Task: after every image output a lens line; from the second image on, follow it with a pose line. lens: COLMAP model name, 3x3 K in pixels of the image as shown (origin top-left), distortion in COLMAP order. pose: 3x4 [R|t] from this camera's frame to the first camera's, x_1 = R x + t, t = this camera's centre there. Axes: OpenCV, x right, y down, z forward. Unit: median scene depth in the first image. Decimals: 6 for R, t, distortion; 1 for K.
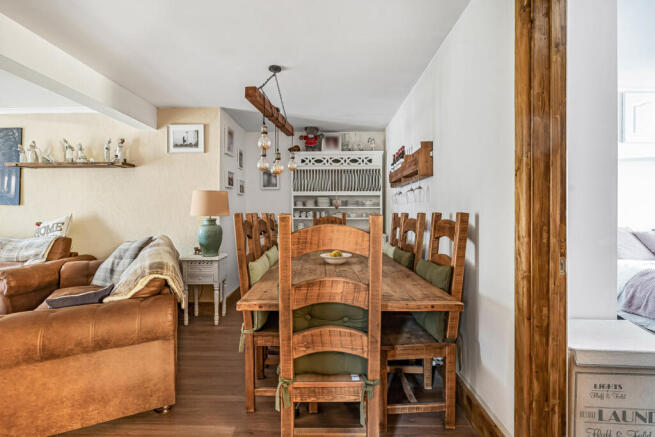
lens RADIAL K [[299.1, 0, 328.0], [0, 299.1, 214.7], [0, 0, 1]] dist [0.000618, 0.000773]
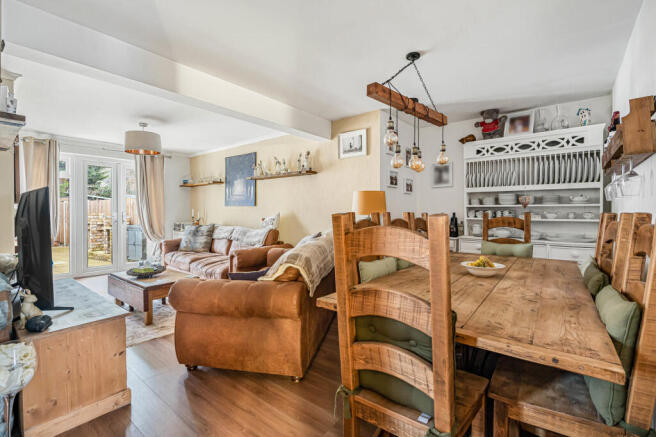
lens RADIAL K [[299.6, 0, 327.6], [0, 299.6, 215.6], [0, 0, 1]] dist [0.000618, 0.000773]
pose [[0.790809, 0.011156, -0.611961, 0.139541], [-0.007367, 0.999935, 0.008709, -0.001234], [0.612018, -0.002379, 0.790840, 0.078415]]
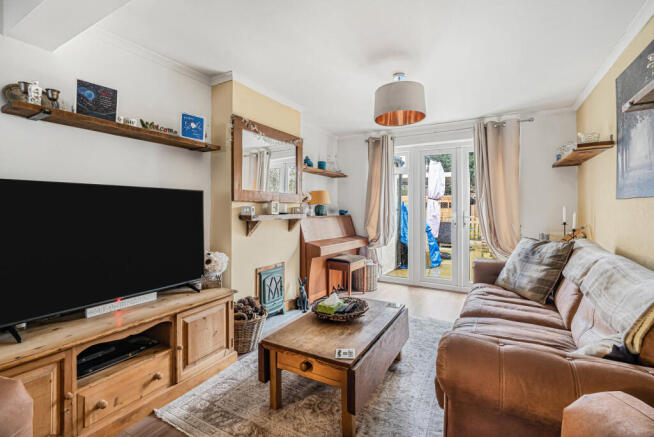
lens RADIAL K [[298.7, 0, 313.3], [0, 298.7, 205.5], [0, 0, 1]] dist [0.000618, 0.000773]
pose [[-0.495742, -0.005609, -0.868452, -0.452791], [-0.002326, 0.999984, -0.005131, -0.017669], [0.868467, -0.000523, -0.495748, 0.842635]]
